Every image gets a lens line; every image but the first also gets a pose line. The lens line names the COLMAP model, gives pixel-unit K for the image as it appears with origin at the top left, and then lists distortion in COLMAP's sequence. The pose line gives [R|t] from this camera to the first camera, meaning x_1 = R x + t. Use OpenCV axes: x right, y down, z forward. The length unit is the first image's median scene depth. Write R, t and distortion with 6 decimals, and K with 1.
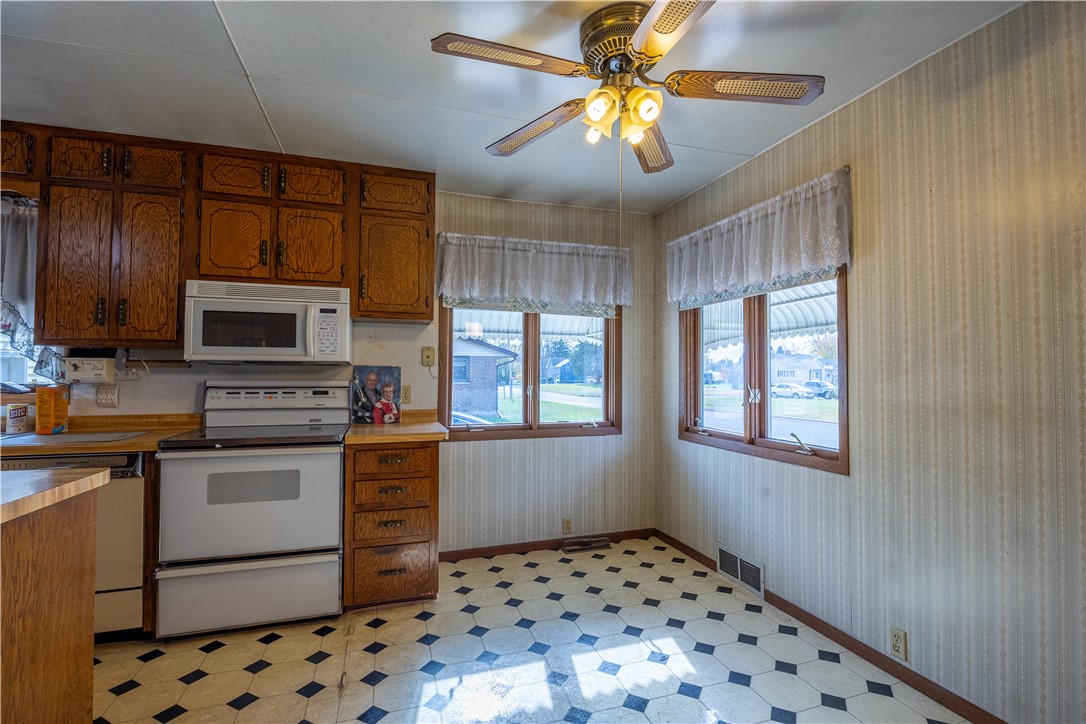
lens RADIAL K [[495.6, 0, 547.4], [0, 495.6, 361.9], [0, 0, 1]] dist [-0.014036, 0.000545]
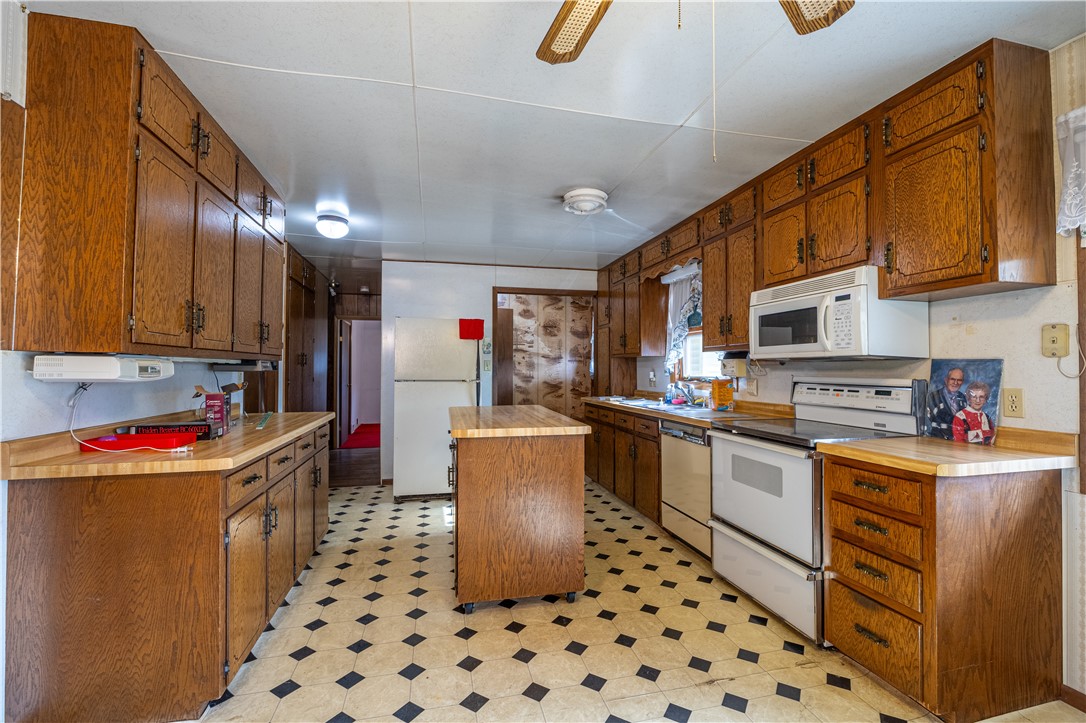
lens RADIAL K [[461.2, 0, 551.2], [0, 461.2, 361.7], [0, 0, 1]] dist [-0.015505, 0.000427]
pose [[-0.068514, -0.018226, -0.997484, 0.389607], [0.025431, 0.999476, -0.020009, 0.011874], [0.997326, -0.026738, -0.068014, 0.538294]]
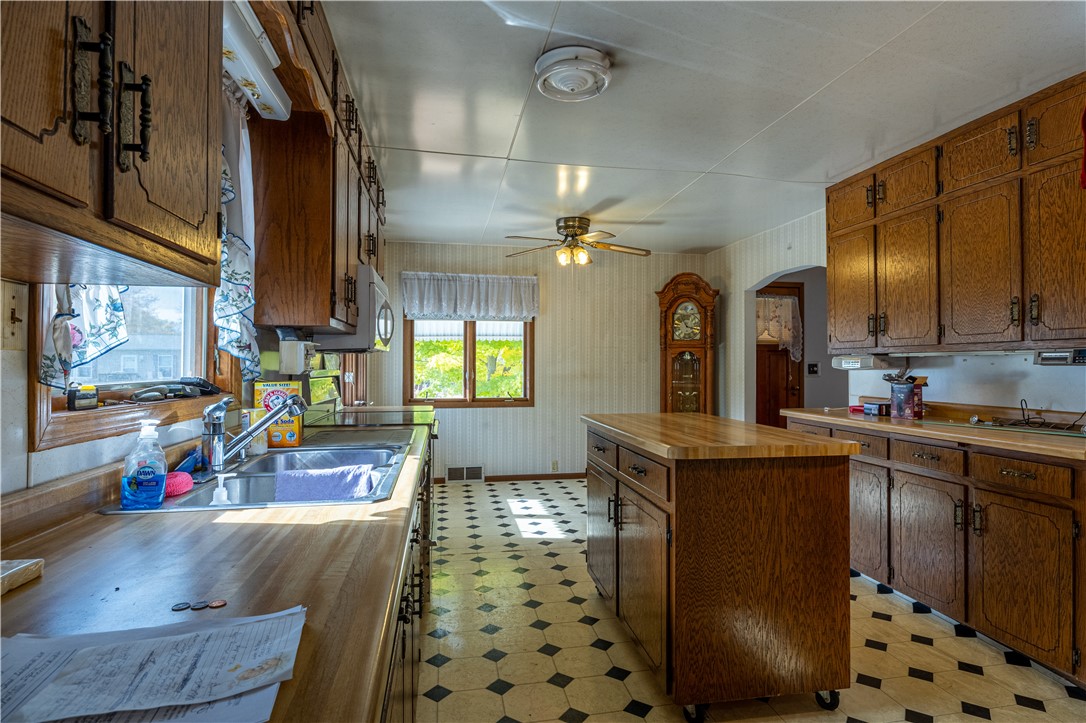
lens RADIAL K [[556.9, 0, 543.0], [0, 556.9, 361.5], [0, 0, 1]] dist [-0.000385, 0.000002]
pose [[0.143796, 0.003661, 0.989601, -1.626852], [-0.027074, 0.999633, 0.000236, 0.011435], [-0.989237, -0.026826, 0.143842, 0.469685]]
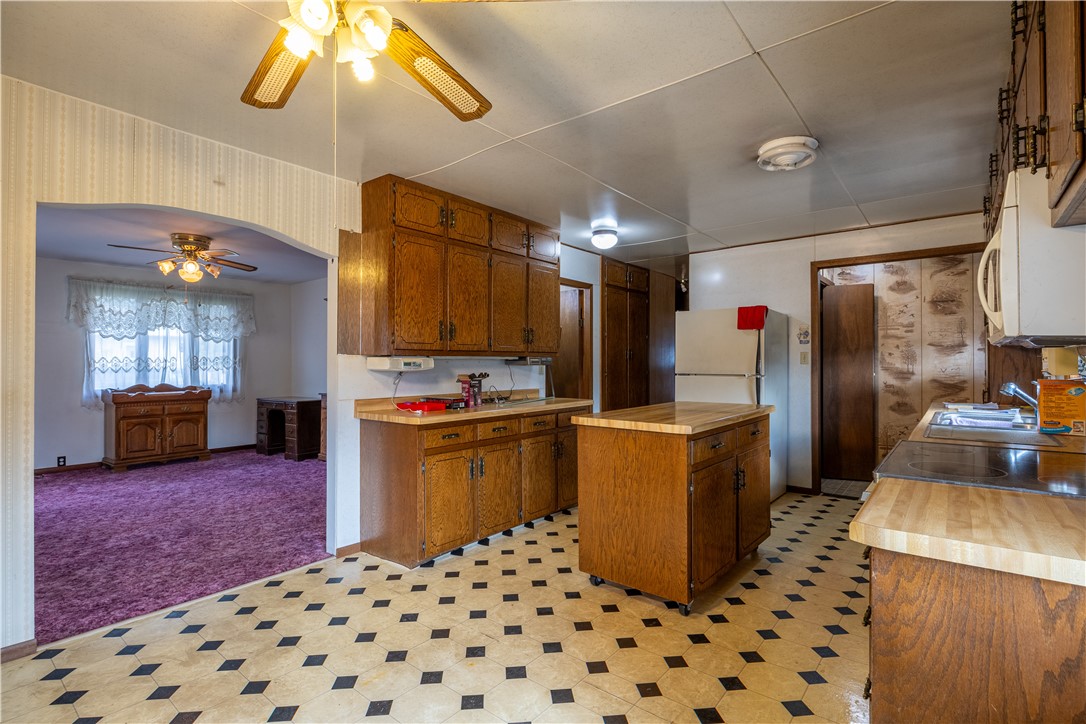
lens RADIAL K [[519.7, 0, 555.5], [0, 519.7, 358.9], [0, 0, 1]] dist [-0.020199, 0.000183]
pose [[-0.834645, -0.003875, -0.550775, 0.193197], [0.015584, 0.999409, -0.030649, 0.026707], [0.550568, -0.034165, -0.834091, 1.170217]]
